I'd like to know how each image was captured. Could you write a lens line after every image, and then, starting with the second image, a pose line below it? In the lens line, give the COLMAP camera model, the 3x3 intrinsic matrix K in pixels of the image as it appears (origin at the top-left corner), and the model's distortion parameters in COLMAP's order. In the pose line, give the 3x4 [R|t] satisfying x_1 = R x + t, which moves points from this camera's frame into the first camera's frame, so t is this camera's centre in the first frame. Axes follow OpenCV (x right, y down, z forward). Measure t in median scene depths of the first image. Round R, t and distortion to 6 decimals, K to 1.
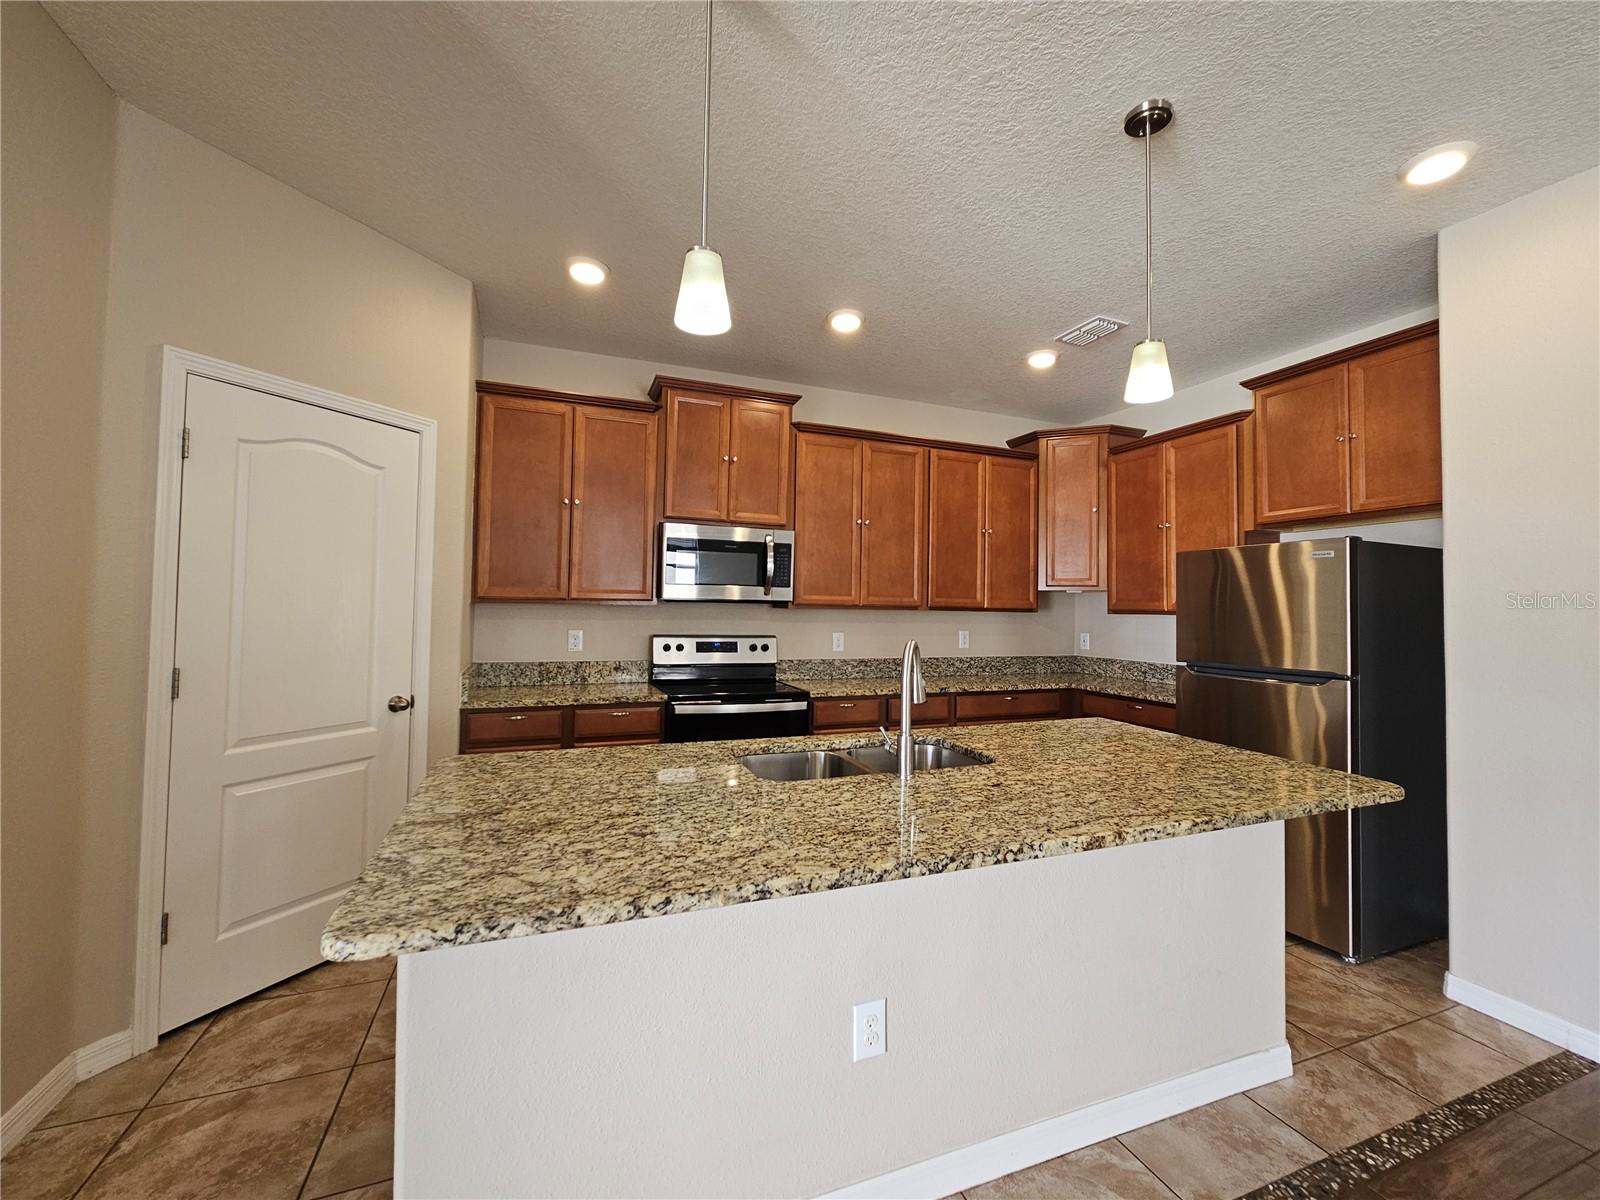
lens RADIAL K [[656.3, 0, 804.6], [0, 656.3, 587.2], [0, 0, 1]] dist [-0.003327, 0.001124]
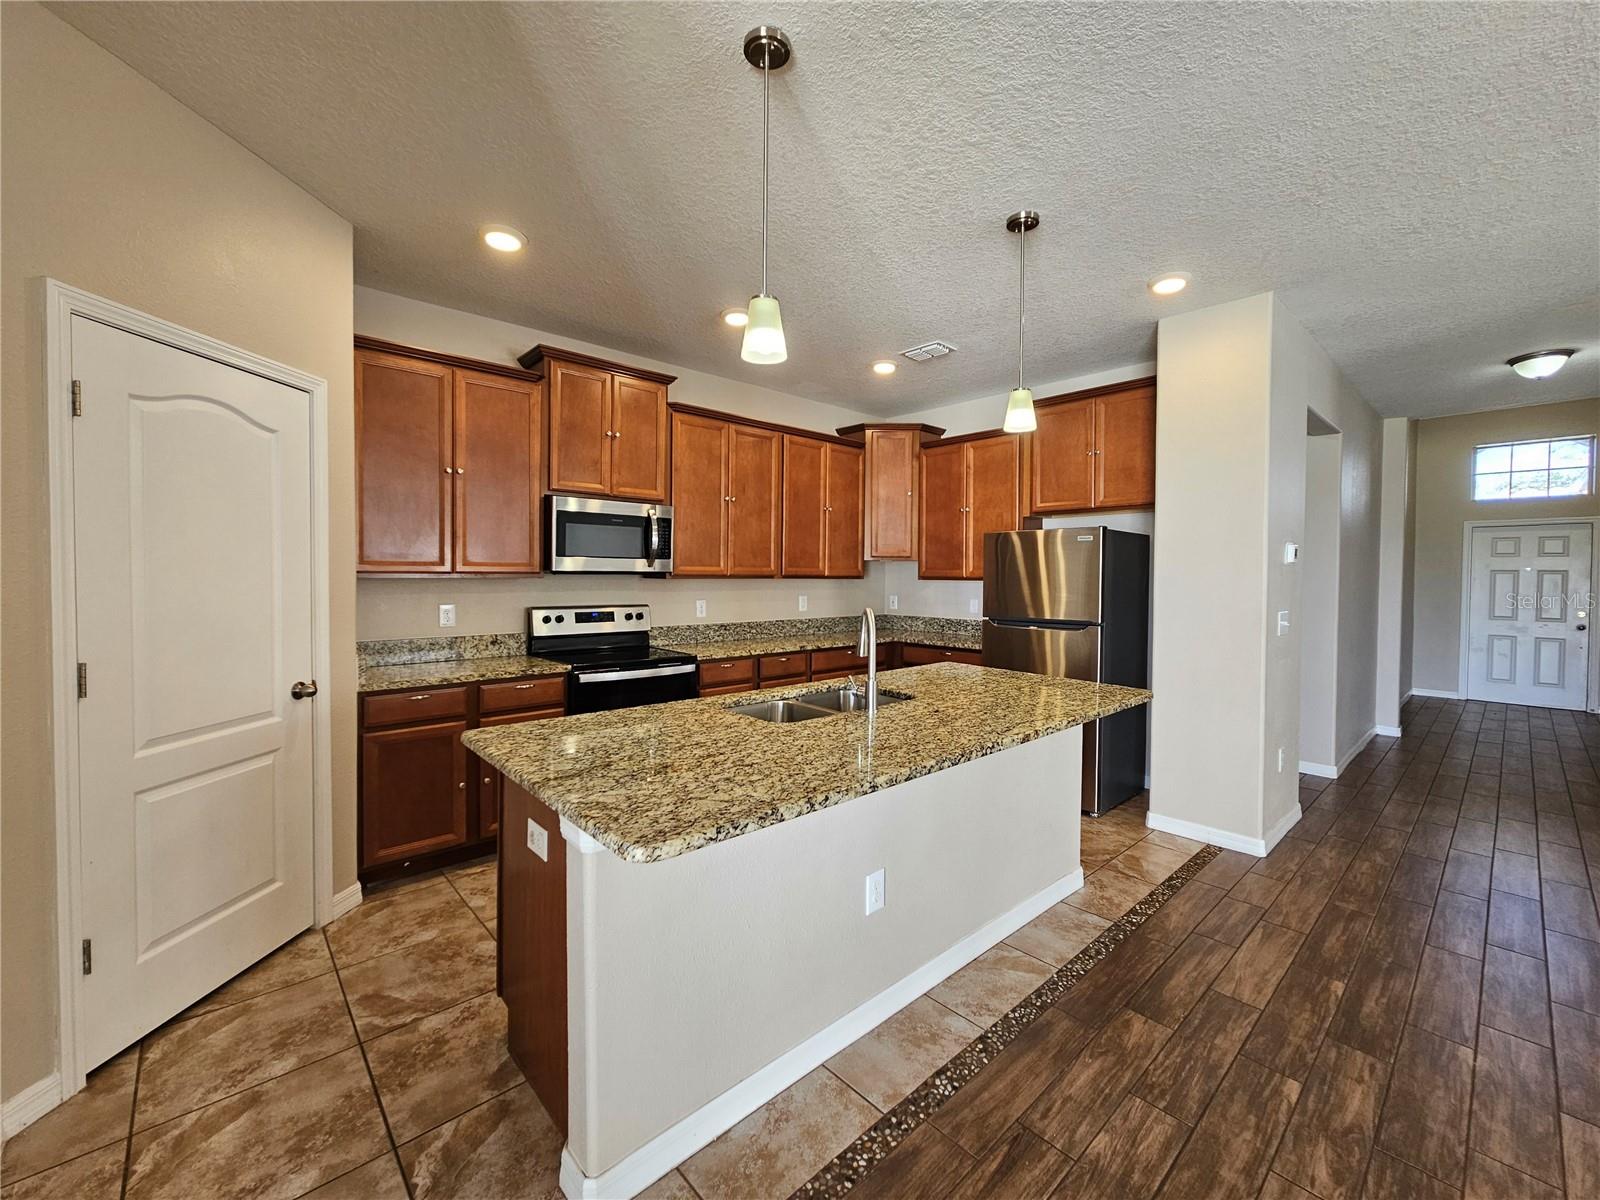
lens RADIAL K [[656.3, 0, 805.5], [0, 656.3, 587.2], [0, 0, 1]] dist [-0.003327, 0.001124]
pose [[0.932292, -0.016078, 0.361350, -0.285272], [-0.004438, 0.998428, 0.055874, -0.021067], [-0.361680, -0.053694, 0.930755, -0.105229]]
